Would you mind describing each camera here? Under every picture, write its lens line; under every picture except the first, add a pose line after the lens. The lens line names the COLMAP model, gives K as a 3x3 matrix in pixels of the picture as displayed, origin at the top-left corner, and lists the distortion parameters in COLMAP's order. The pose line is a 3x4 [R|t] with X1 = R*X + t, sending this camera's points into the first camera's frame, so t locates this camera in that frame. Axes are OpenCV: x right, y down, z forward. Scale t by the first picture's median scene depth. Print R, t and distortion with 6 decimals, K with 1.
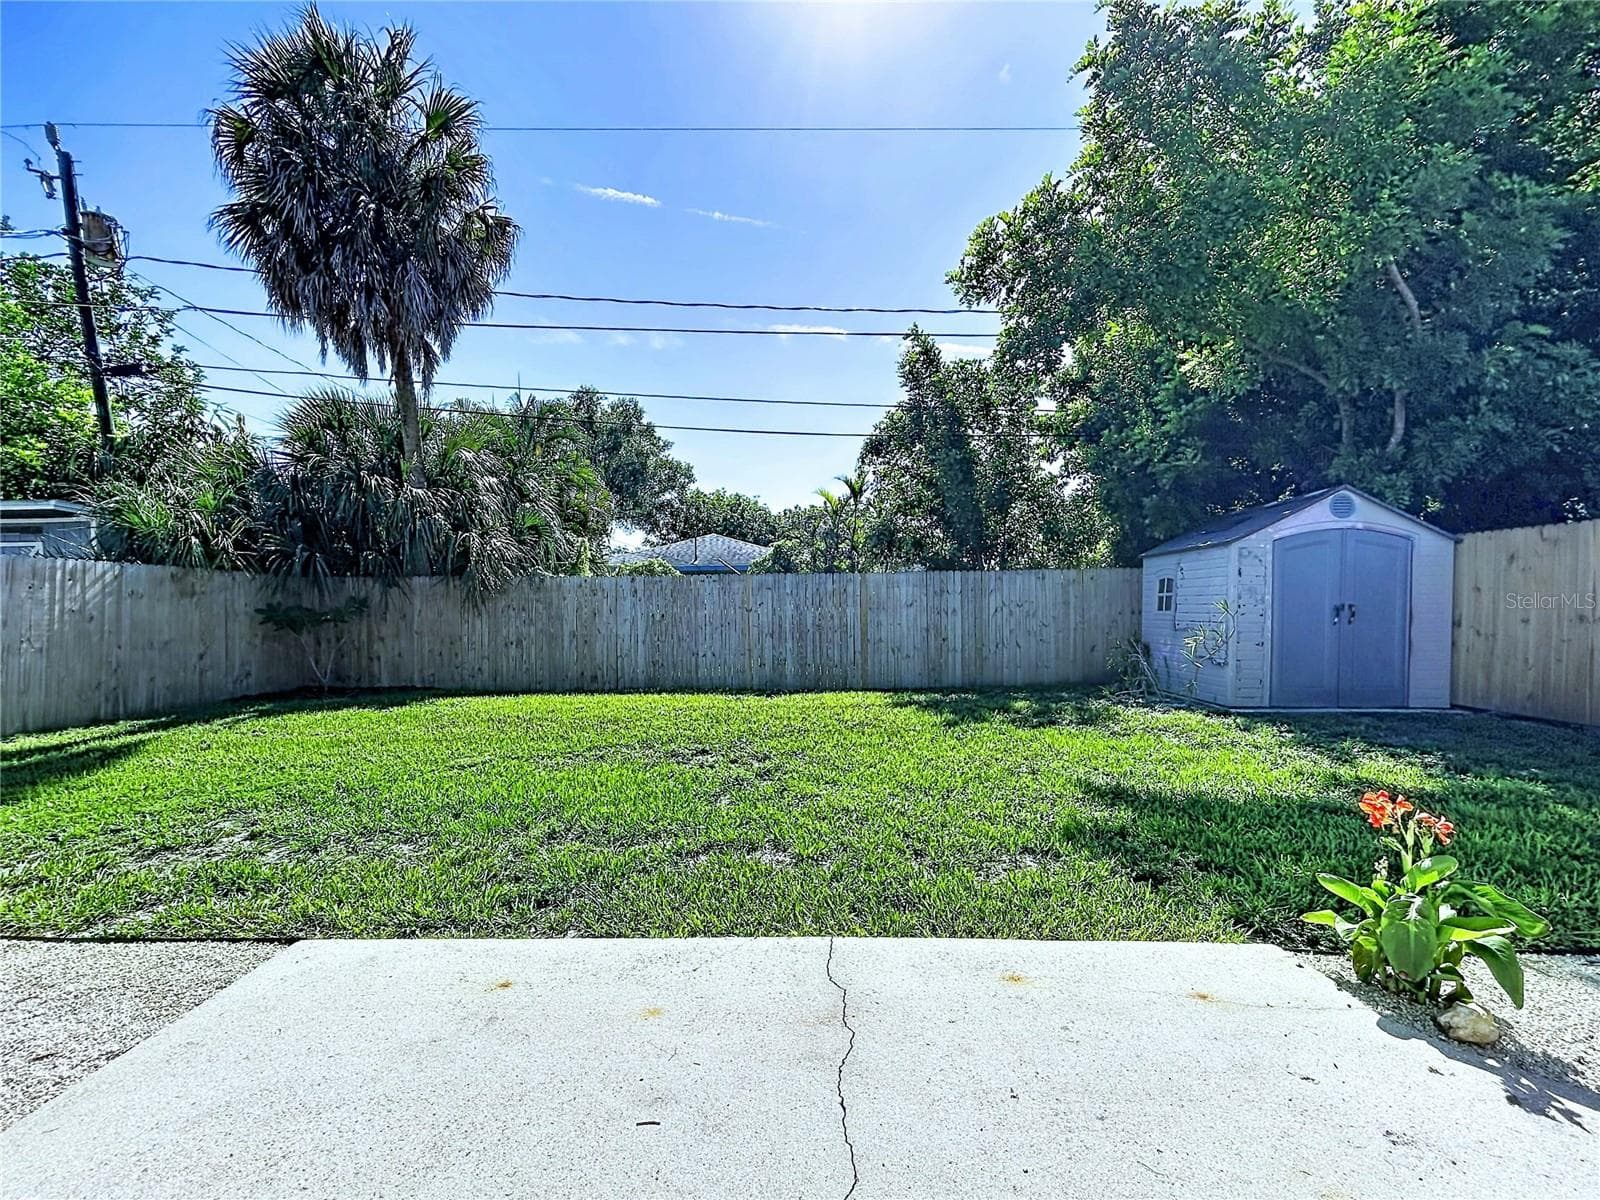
lens RADIAL K [[695.4, 0, 797.3], [0, 695.4, 624.3], [0, 0, 1]] dist [0.000531, -0.000341]
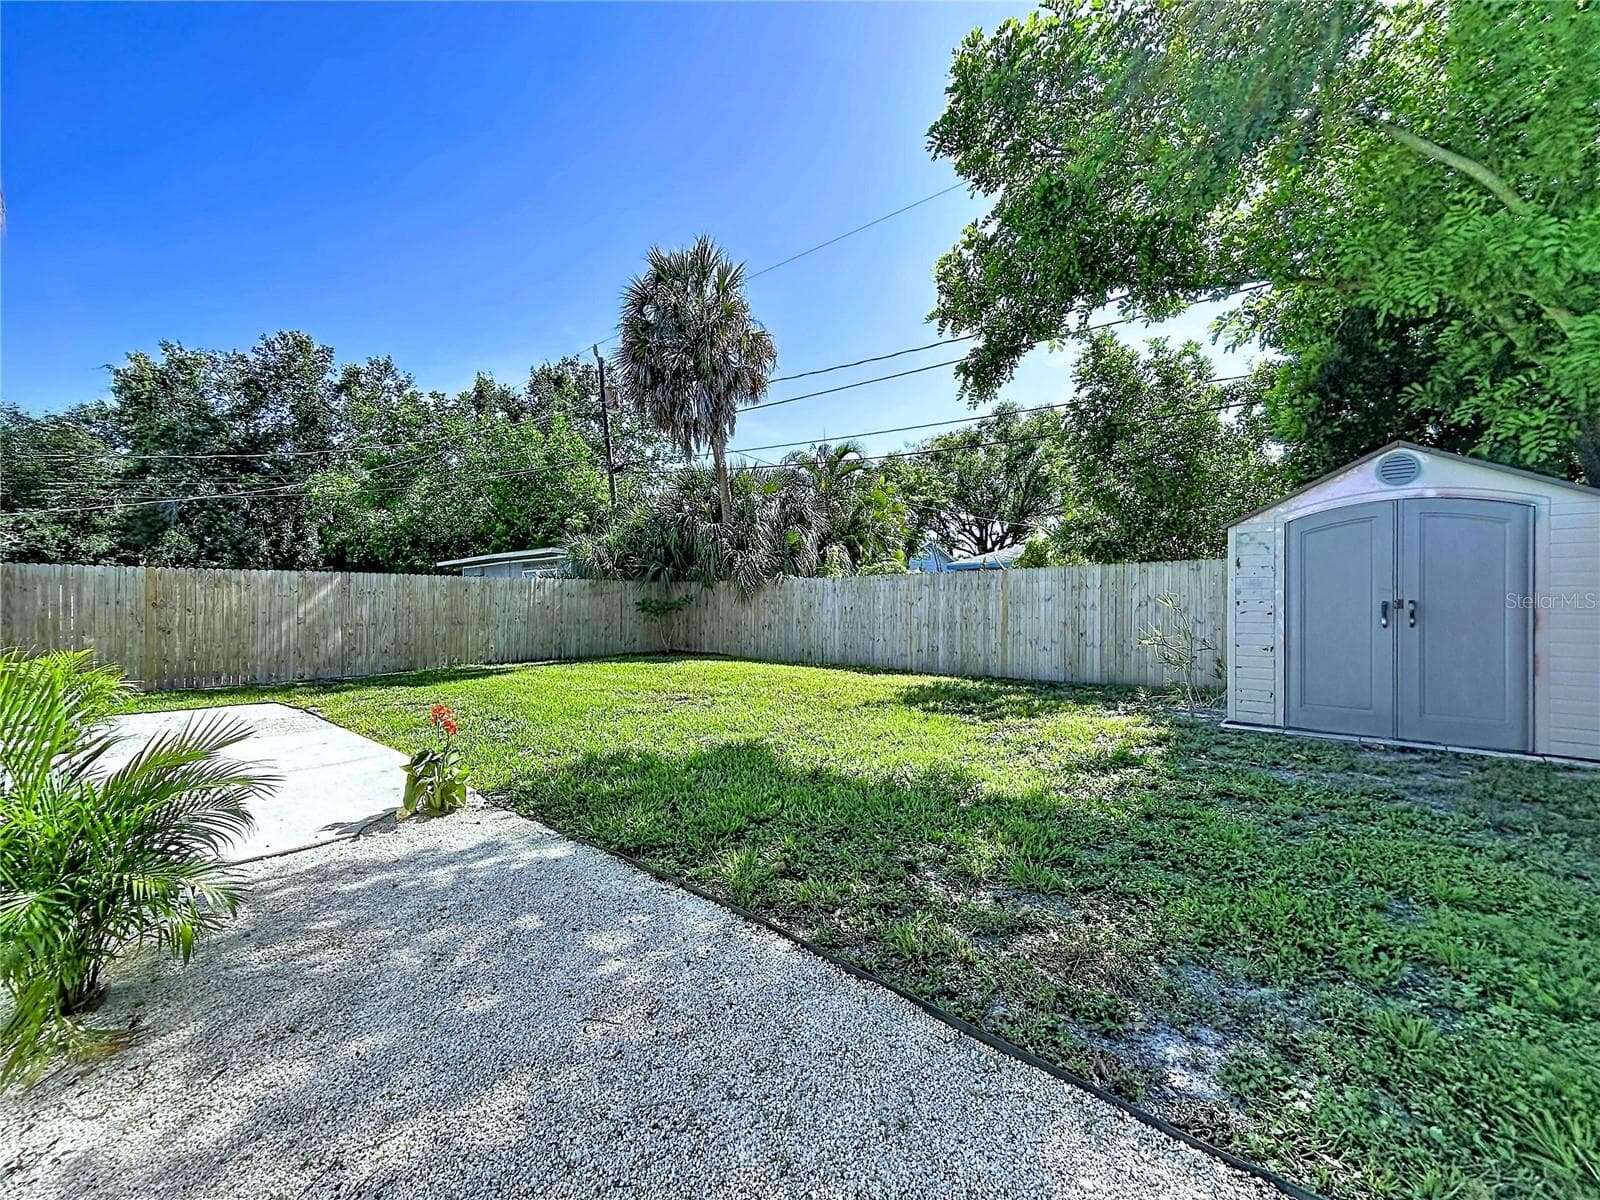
lens RADIAL K [[650.9, 0, 801.8], [0, 650.9, 595.9], [0, 0, 1]] dist [0.000095, -0.000076]
pose [[0.760469, -0.003857, -0.649363, 0.511745], [-0.014024, 0.999652, -0.022361, -0.006457], [0.649223, 0.026111, 0.760150, 0.038481]]
